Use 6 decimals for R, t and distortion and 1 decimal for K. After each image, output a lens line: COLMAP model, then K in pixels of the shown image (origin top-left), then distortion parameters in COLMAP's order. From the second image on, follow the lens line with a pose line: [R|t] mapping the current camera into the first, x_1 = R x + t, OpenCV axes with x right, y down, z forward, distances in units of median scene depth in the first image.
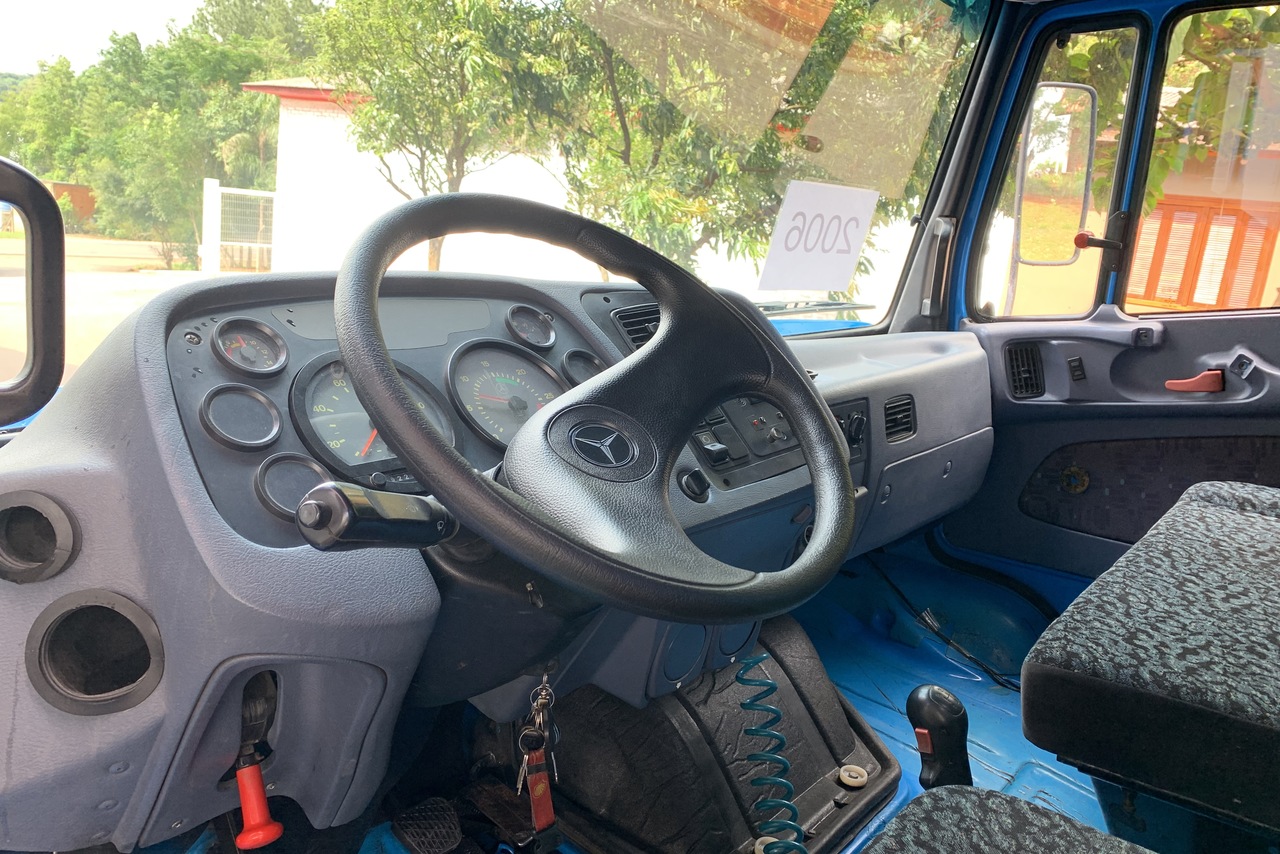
lens RADIAL K [[986.9, 0, 639.0], [0, 986.9, 373.3], [0, 0, 1]] dist [0.023573, -0.005059]
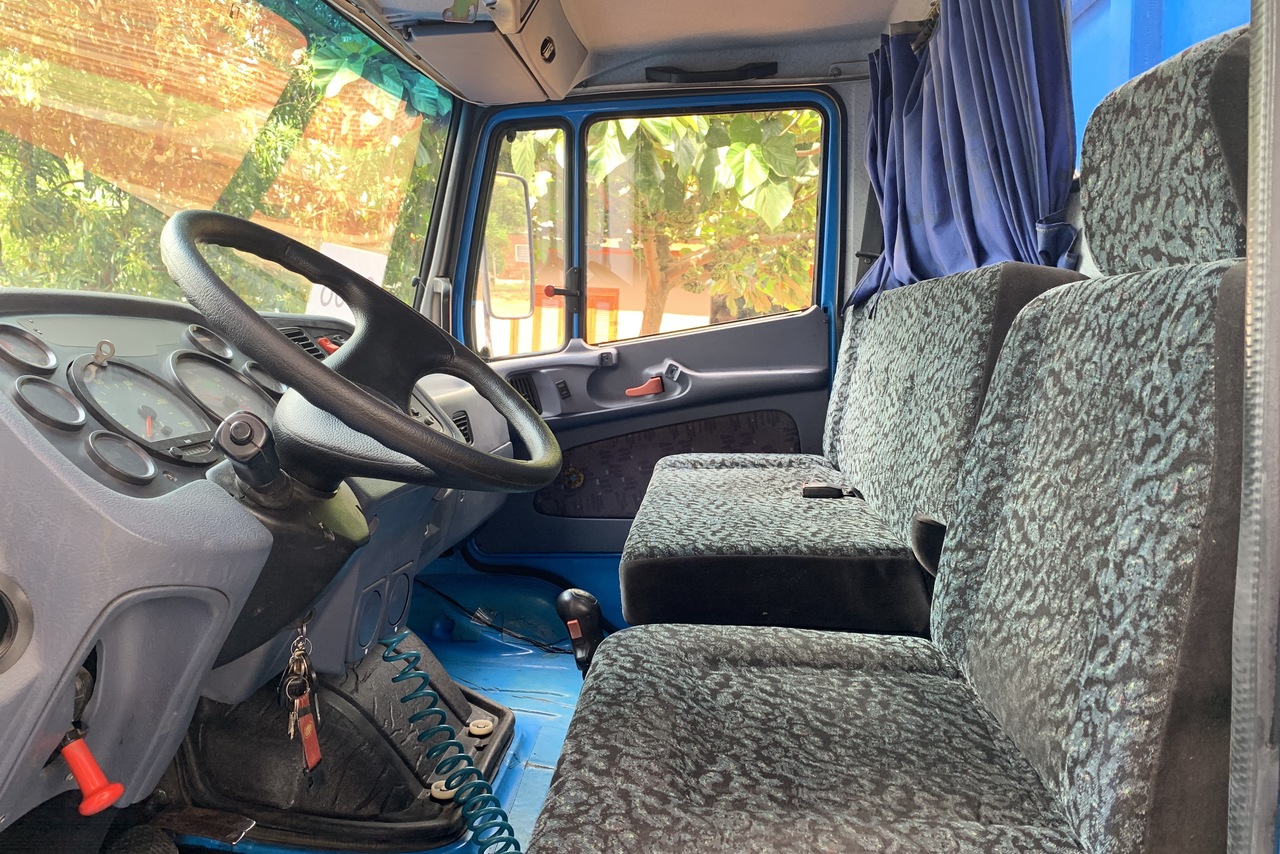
lens RADIAL K [[986.9, 0, 639.0], [0, 986.9, 373.3], [0, 0, 1]] dist [0.023573, -0.005059]
pose [[0.823793, -0.085687, 0.560378, -0.192726], [0.143486, 0.987839, -0.059885, 0.068589], [-0.548432, 0.129739, 0.826069, -0.097918]]
